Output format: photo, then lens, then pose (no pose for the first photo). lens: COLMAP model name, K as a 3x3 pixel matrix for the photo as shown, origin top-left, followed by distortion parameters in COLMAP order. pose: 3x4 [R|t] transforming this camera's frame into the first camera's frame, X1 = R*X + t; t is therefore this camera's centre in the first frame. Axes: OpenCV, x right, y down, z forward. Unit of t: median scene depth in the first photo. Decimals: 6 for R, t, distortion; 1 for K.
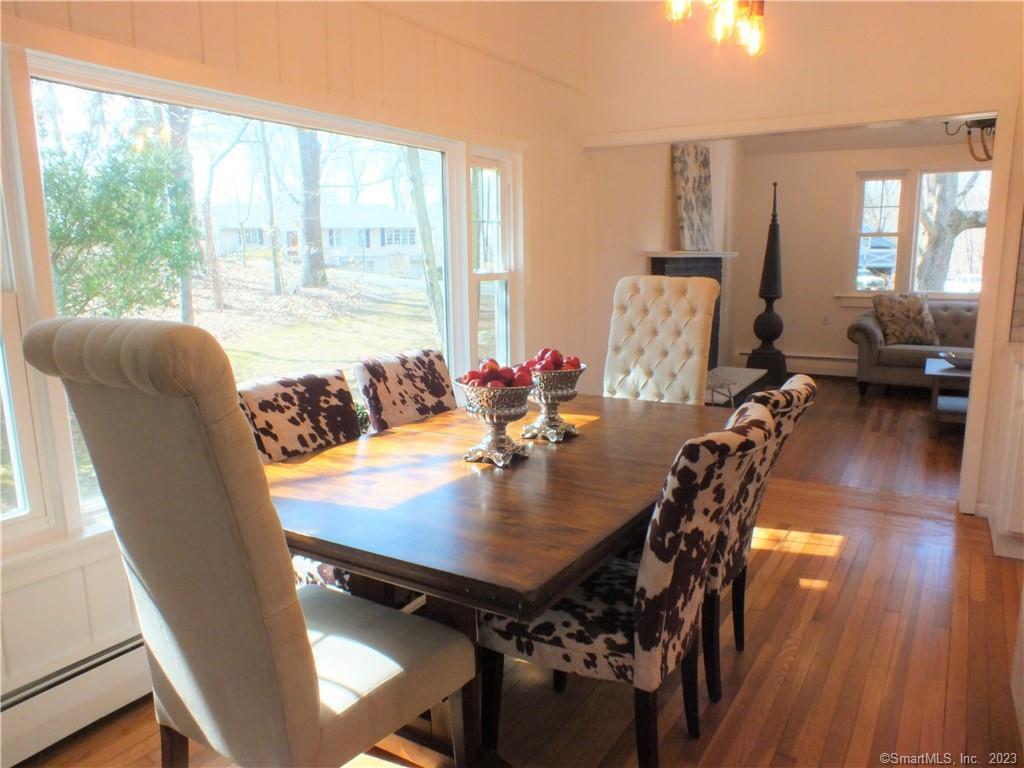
lens RADIAL K [[734.1, 0, 511.8], [0, 734.1, 388.0], [0, 0, 1]] dist [-0.081786, 0.044043]
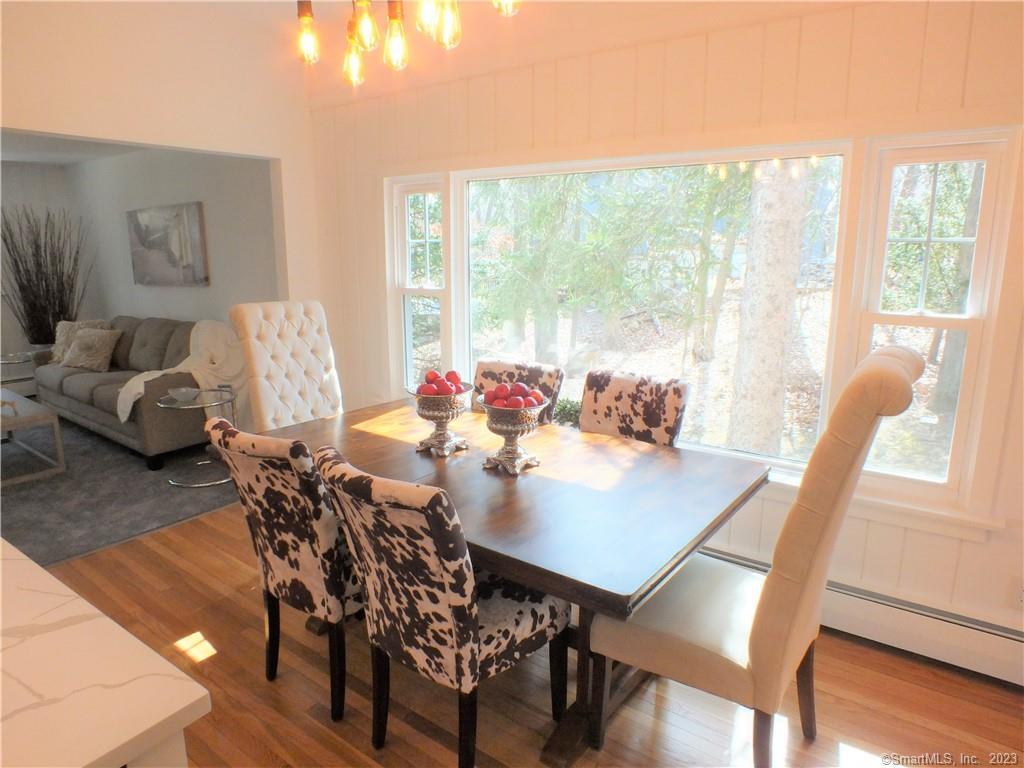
lens RADIAL K [[645.7, 0, 511.7], [0, 645.7, 386.2], [0, 0, 1]] dist [-0.081772, 0.027766]
pose [[-0.108302, 0.215935, -0.970383, 0.776830], [-0.164024, 0.958865, 0.231678, -0.217177], [0.980493, 0.184257, -0.068429, 0.884257]]
